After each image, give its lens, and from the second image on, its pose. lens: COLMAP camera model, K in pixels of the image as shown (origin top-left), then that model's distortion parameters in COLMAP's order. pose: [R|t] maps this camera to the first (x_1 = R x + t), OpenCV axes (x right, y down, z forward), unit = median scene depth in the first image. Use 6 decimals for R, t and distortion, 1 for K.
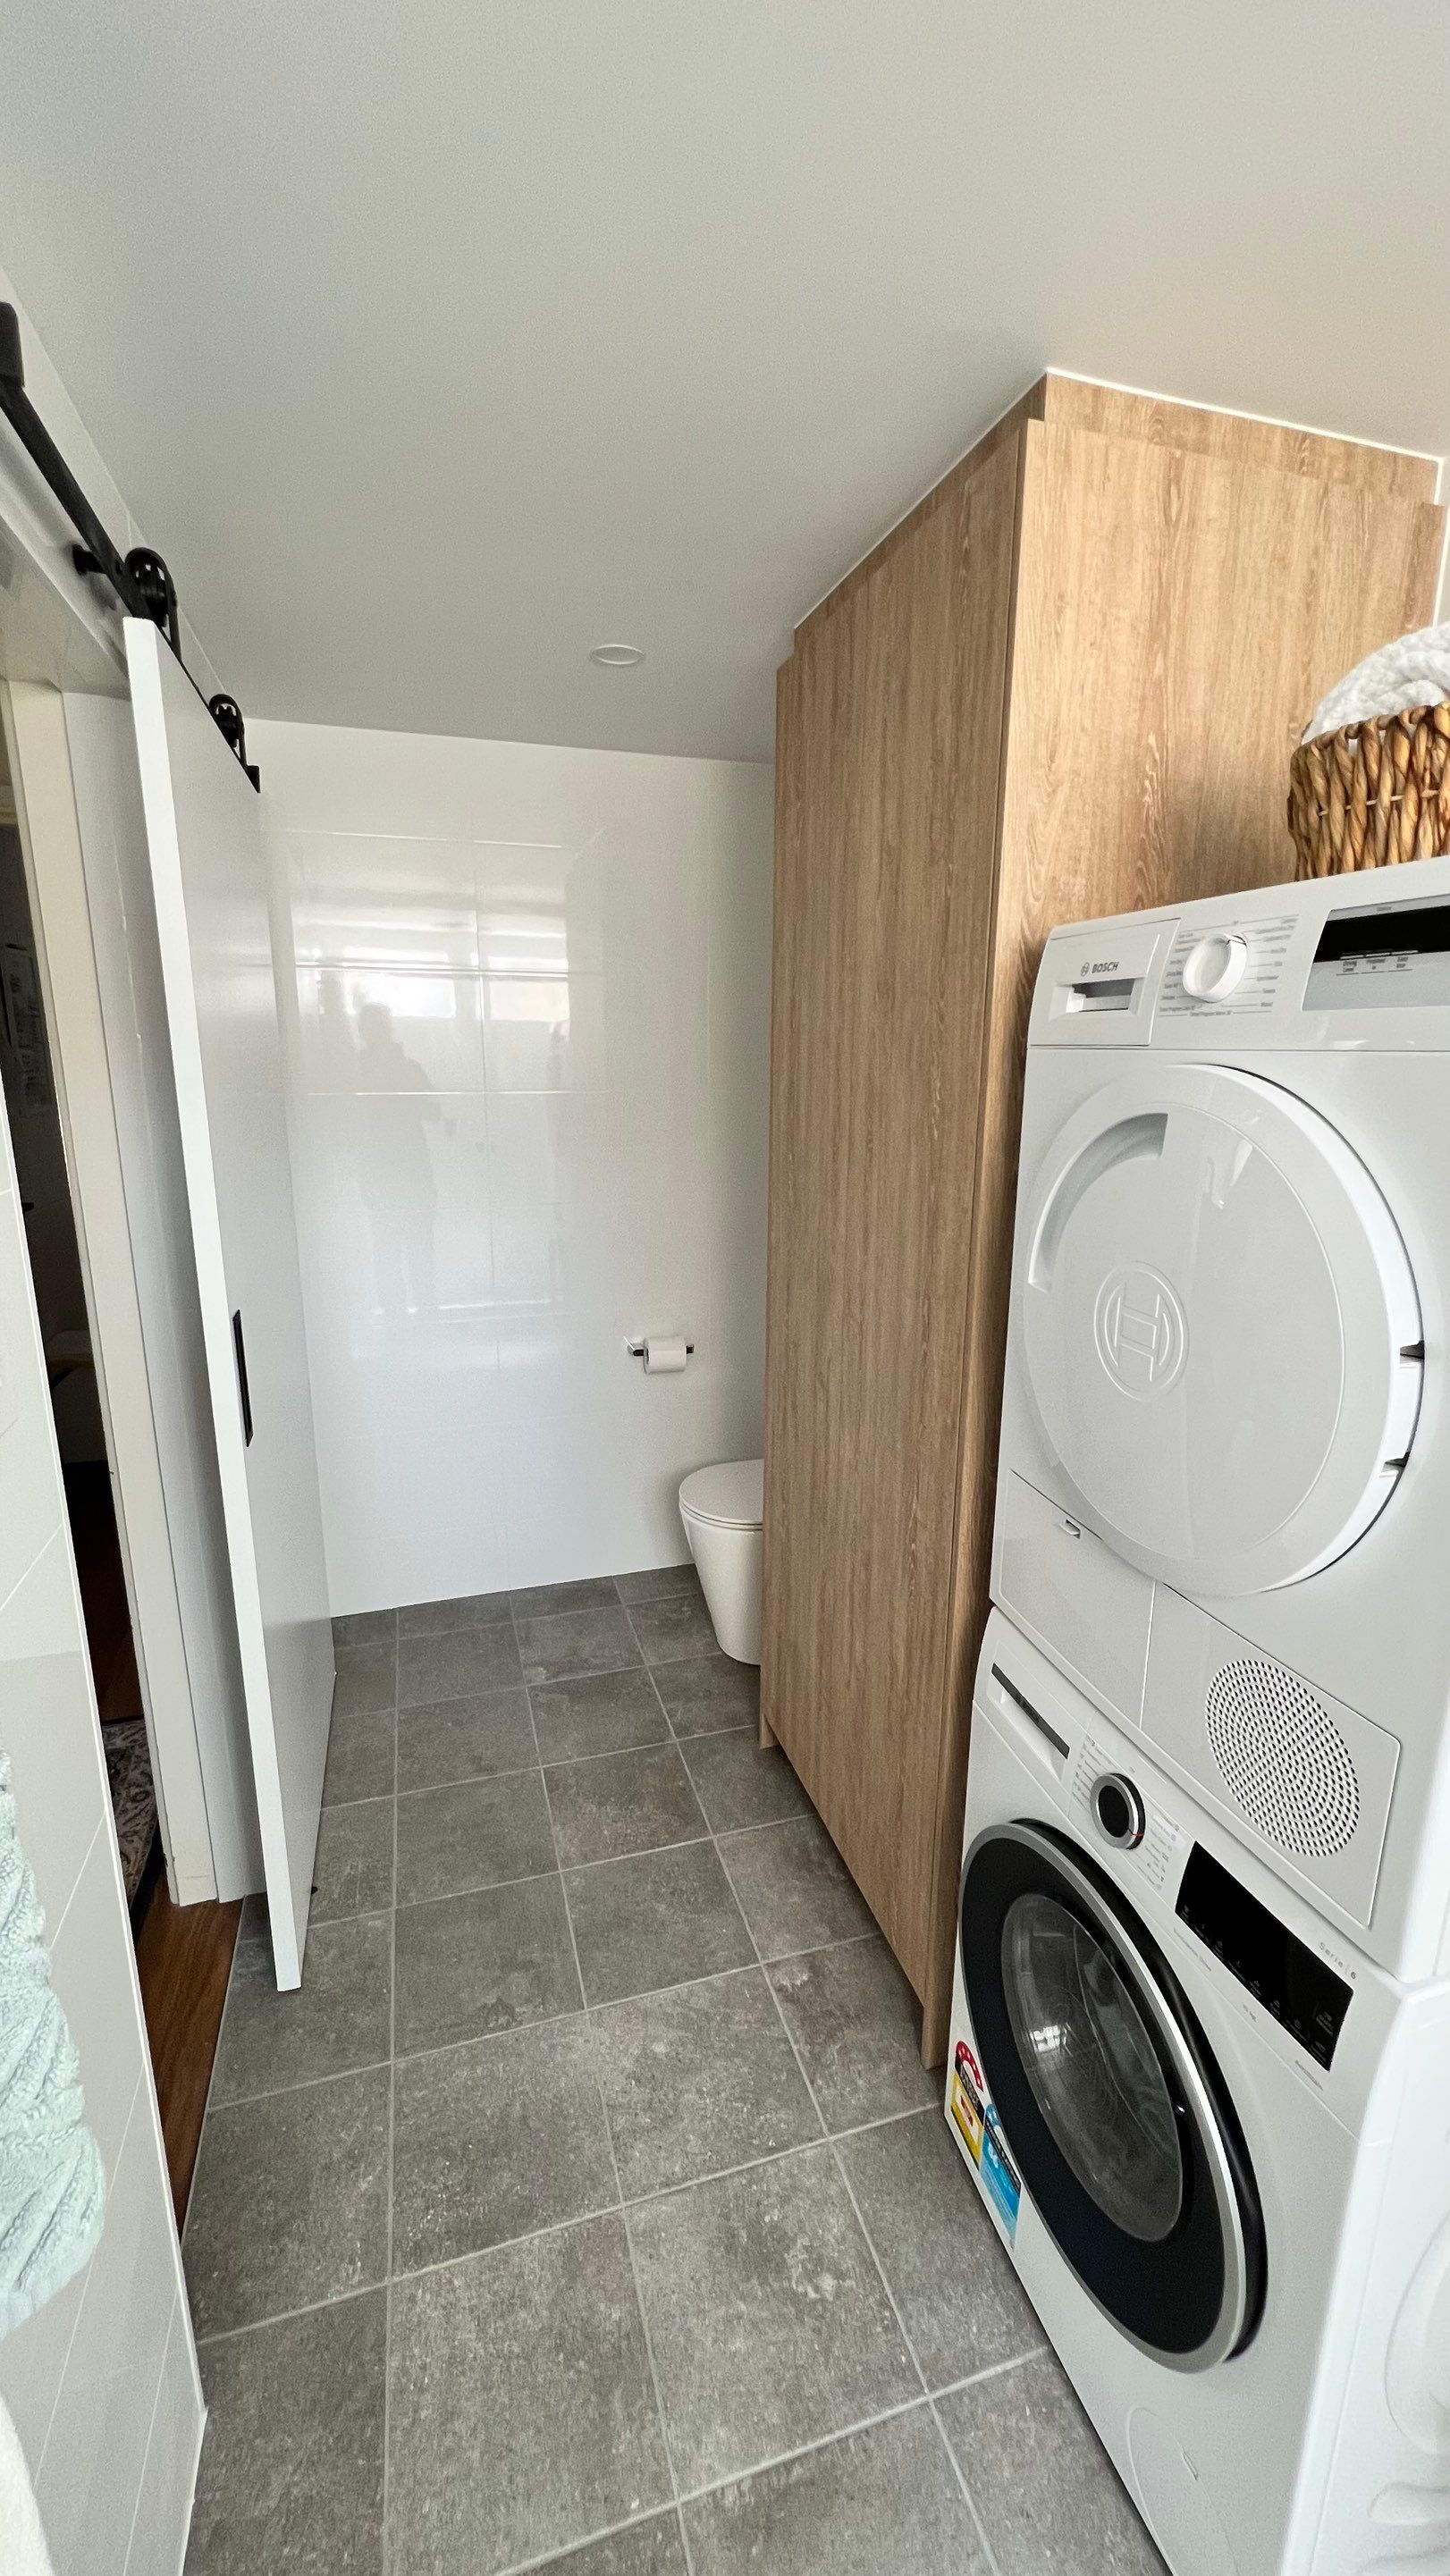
lens RADIAL K [[1027.1, 0, 727.7], [0, 1027.1, 1281.8], [0, 0, 1]] dist [-0.003329, 0.002063]
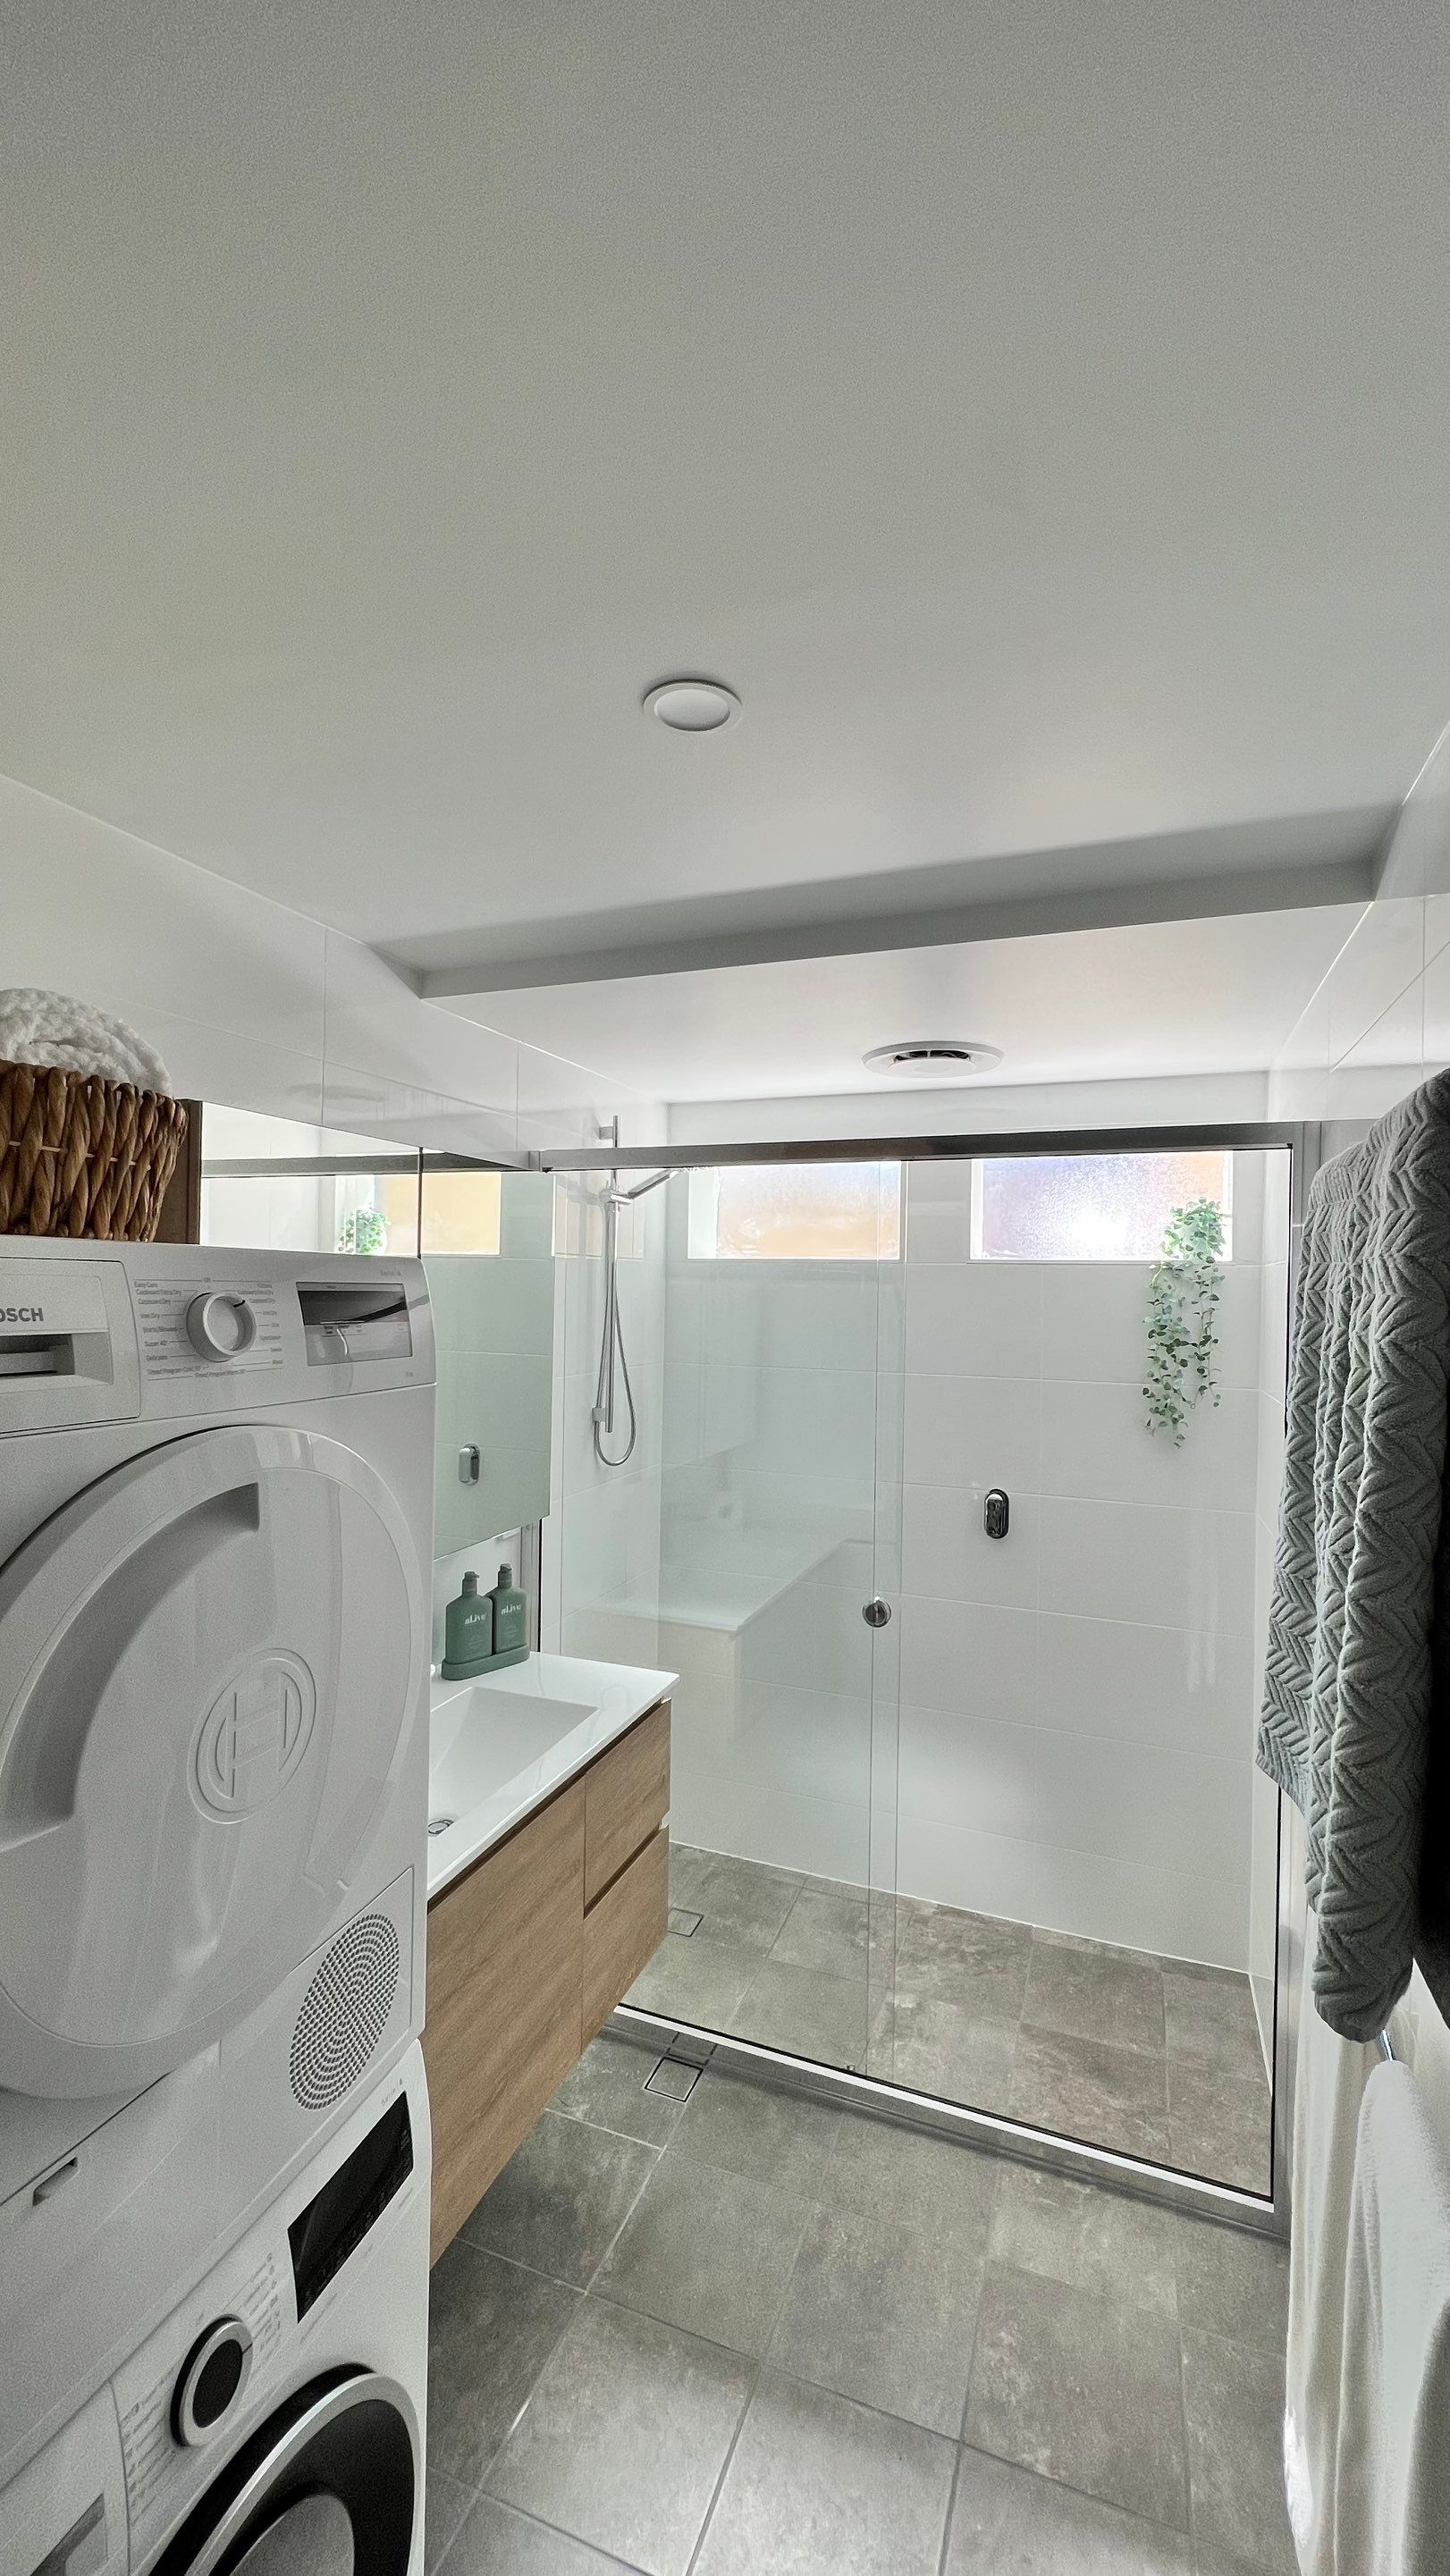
lens RADIAL K [[1027.1, 0, 729.9], [0, 1027.1, 1283.5], [0, 0, 1]] dist [-0.003329, 0.002063]
pose [[-0.788206, -0.014488, 0.615241, -0.279837], [0.117521, 0.977782, 0.173586, -0.271880], [-0.604086, 0.209125, -0.768991, 0.860970]]
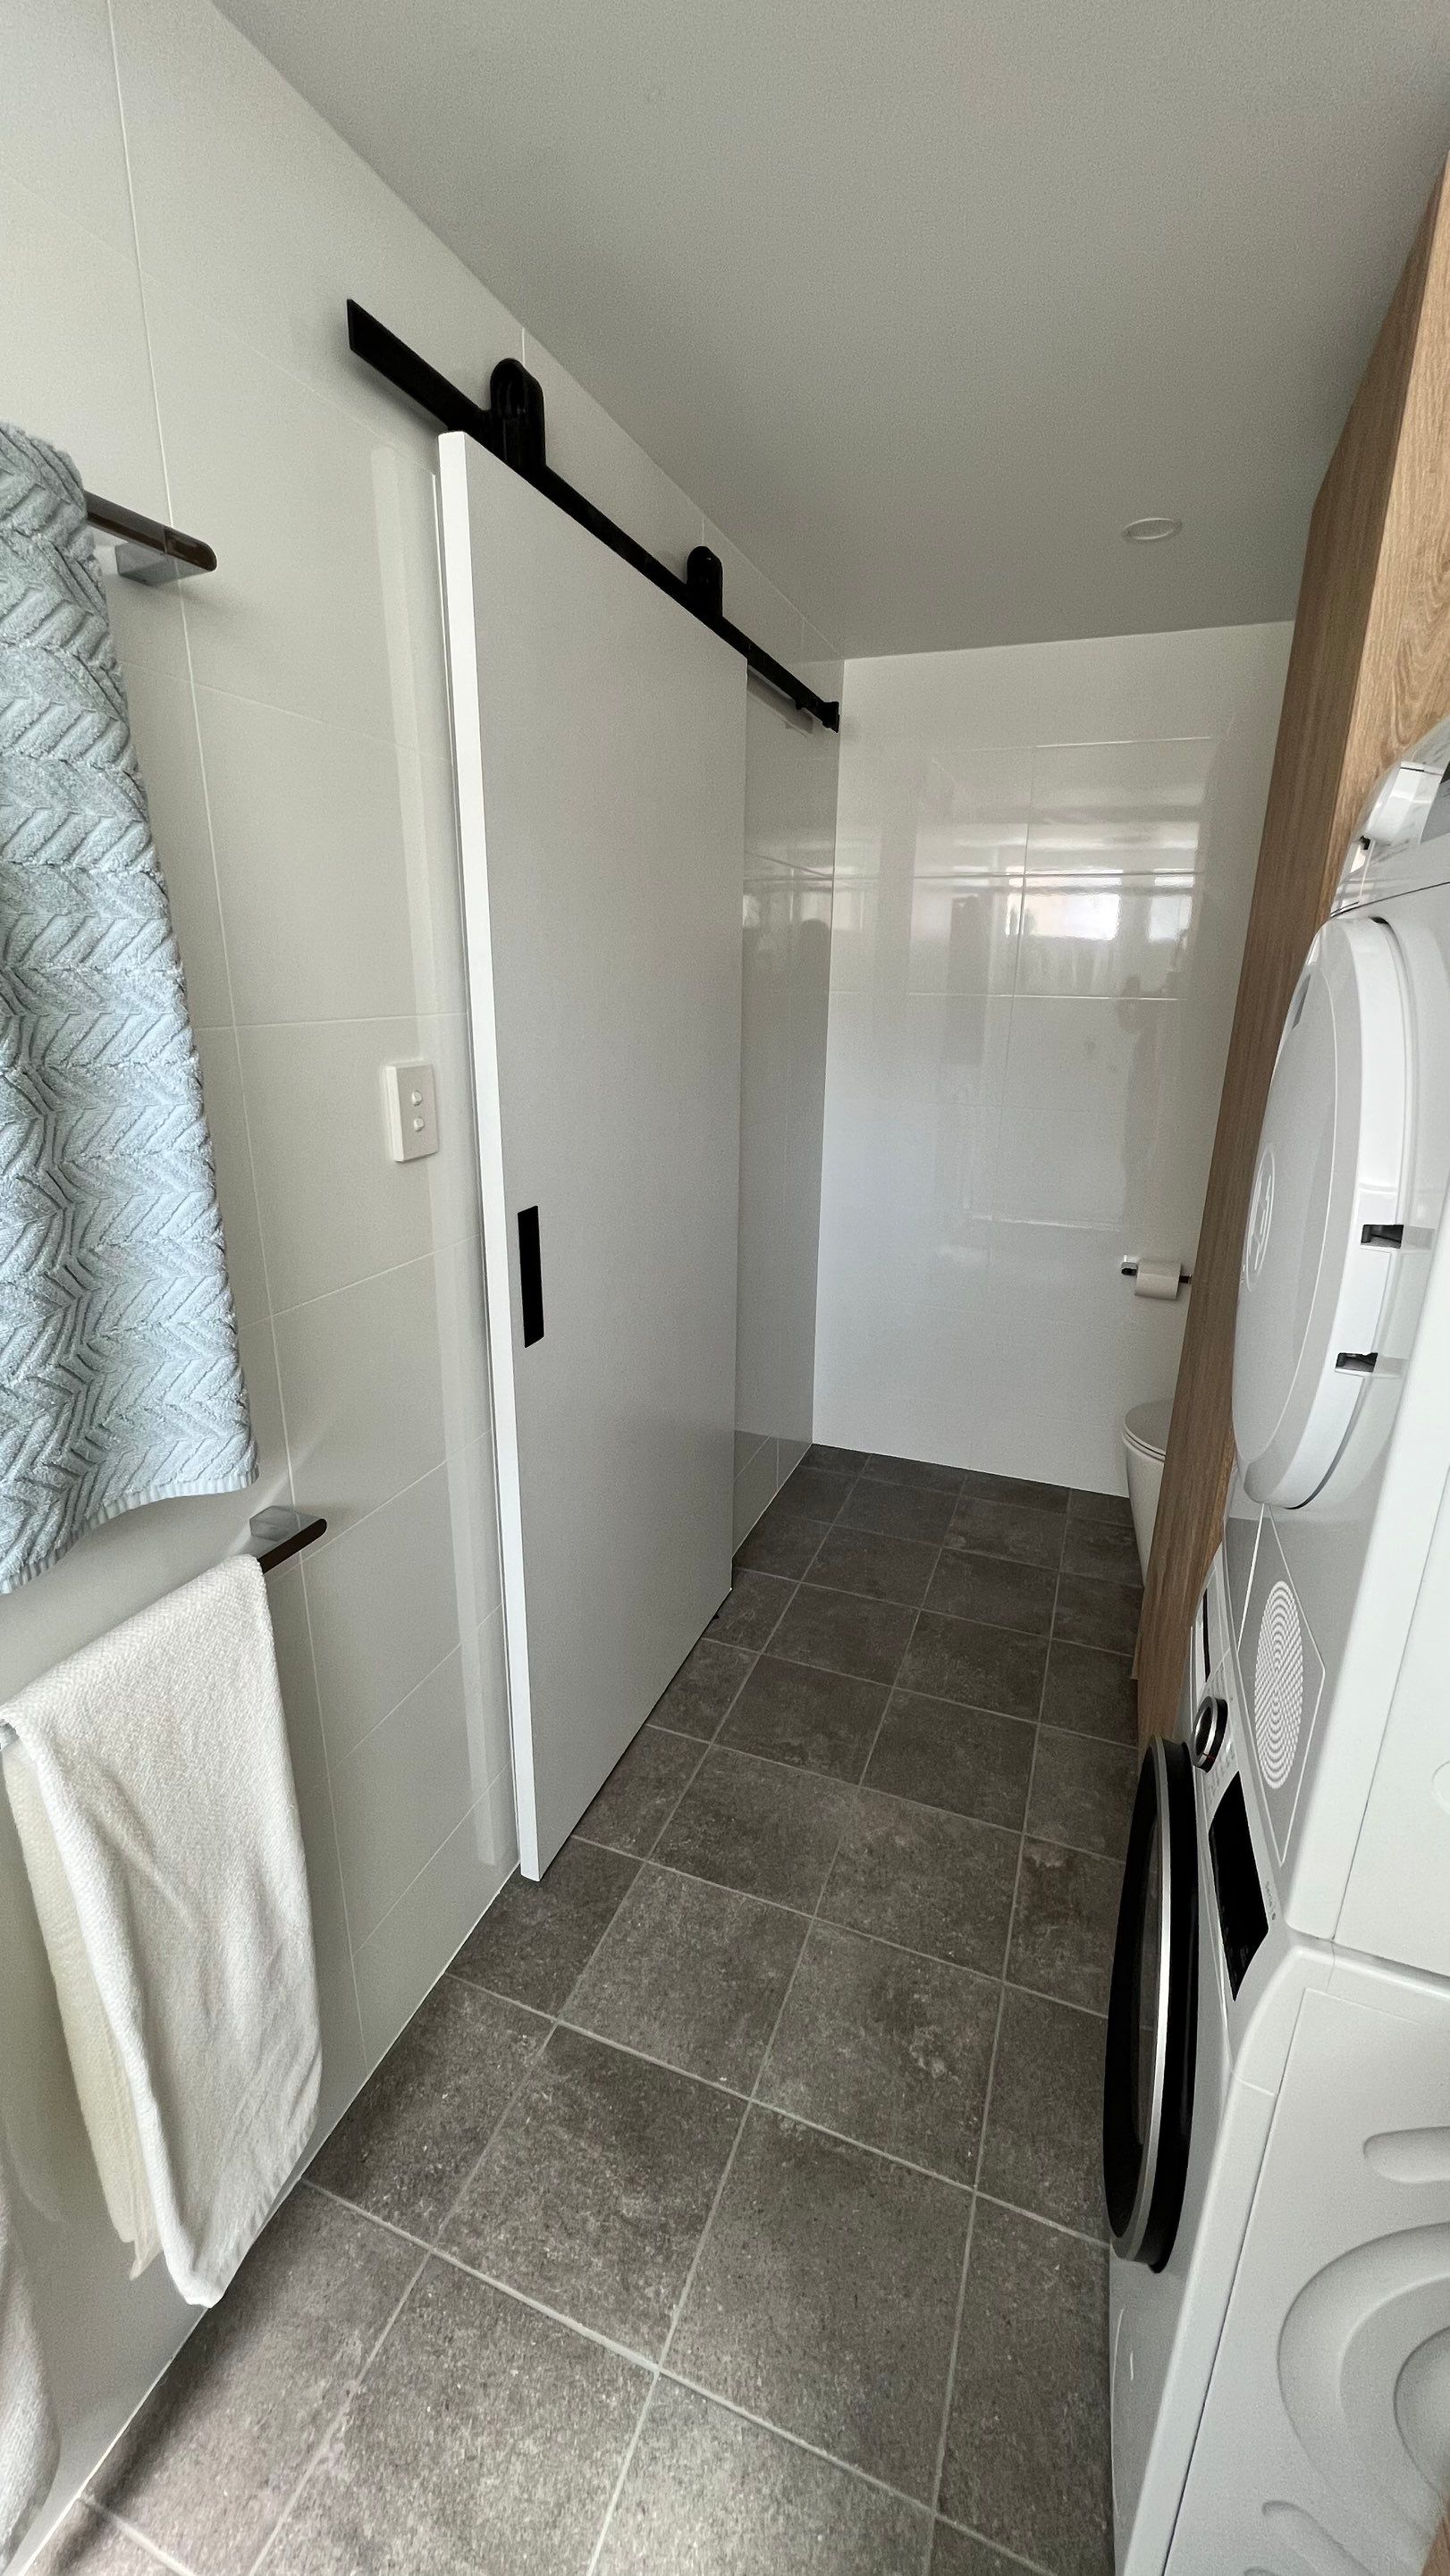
lens RADIAL K [[1027.1, 0, 729.3], [0, 1027.1, 1282.5], [0, 0, 1]] dist [-0.003329, 0.002063]
pose [[0.788106, 0.186880, -0.586485, 0.369877], [-0.147944, 0.982377, 0.114225, 0.045870], [0.597496, -0.003254, 0.801865, -0.018940]]
